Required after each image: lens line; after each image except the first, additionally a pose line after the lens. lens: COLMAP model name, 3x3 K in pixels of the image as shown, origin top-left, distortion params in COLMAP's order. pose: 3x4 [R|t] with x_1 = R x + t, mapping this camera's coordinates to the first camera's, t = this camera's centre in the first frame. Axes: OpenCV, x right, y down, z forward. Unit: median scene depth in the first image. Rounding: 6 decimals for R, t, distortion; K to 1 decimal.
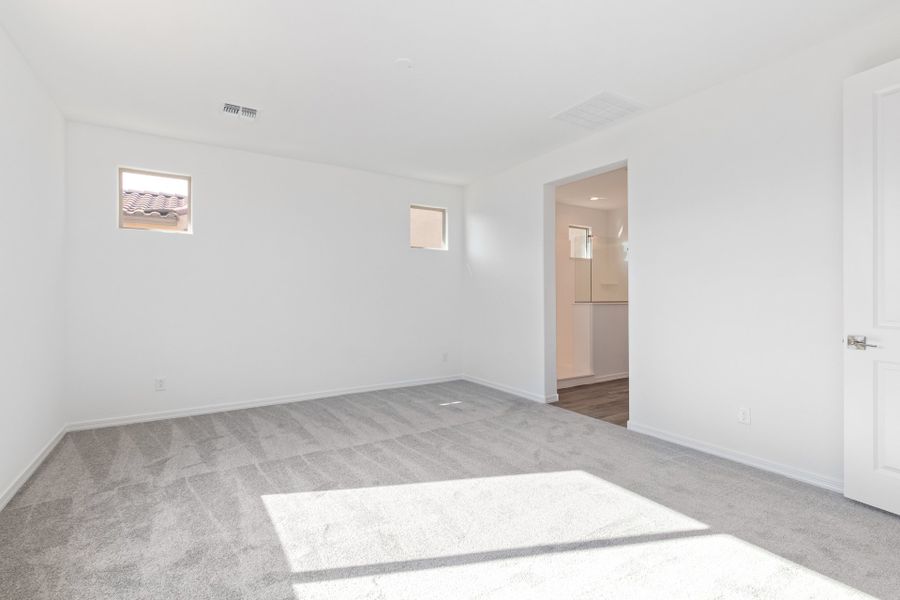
lens RADIAL K [[410.7, 0, 447.0], [0, 410.7, 297.3], [0, 0, 1]] dist [0.005378, -0.001348]
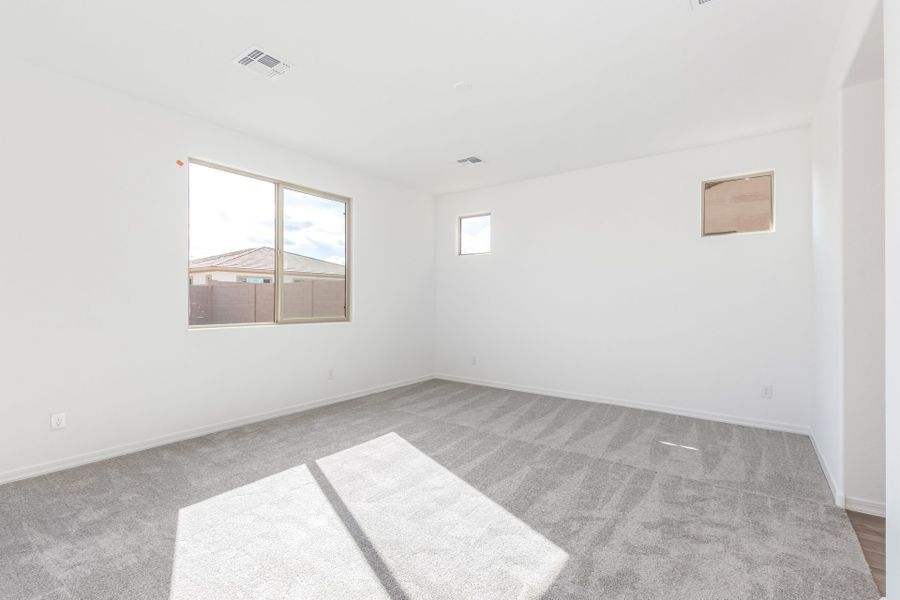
lens RADIAL K [[410.7, 0, 447.0], [0, 410.7, 297.3], [0, 0, 1]] dist [0.005378, -0.001348]
pose [[0.362594, -0.000100, -0.931947, 0.747549], [-0.010068, 0.999941, -0.004024, 0.001356], [0.931893, 0.010841, 0.362571, 0.479352]]
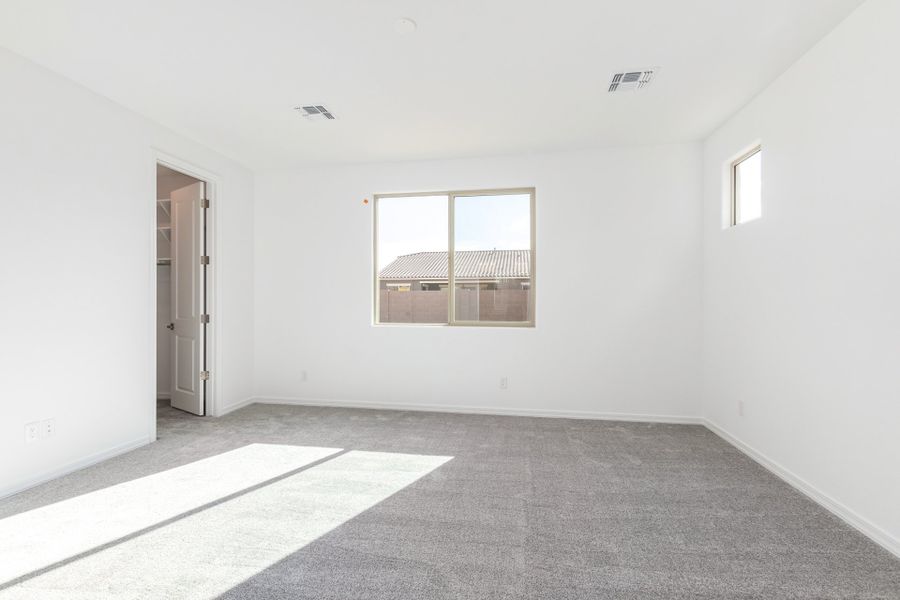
lens RADIAL K [[410.7, 0, 447.0], [0, 410.7, 297.3], [0, 0, 1]] dist [0.005378, -0.001348]
pose [[-0.676520, -0.002832, -0.736419, 0.379341], [0.000171, 0.999992, -0.004003, -0.003457], [0.736424, -0.002835, -0.676514, 1.373789]]
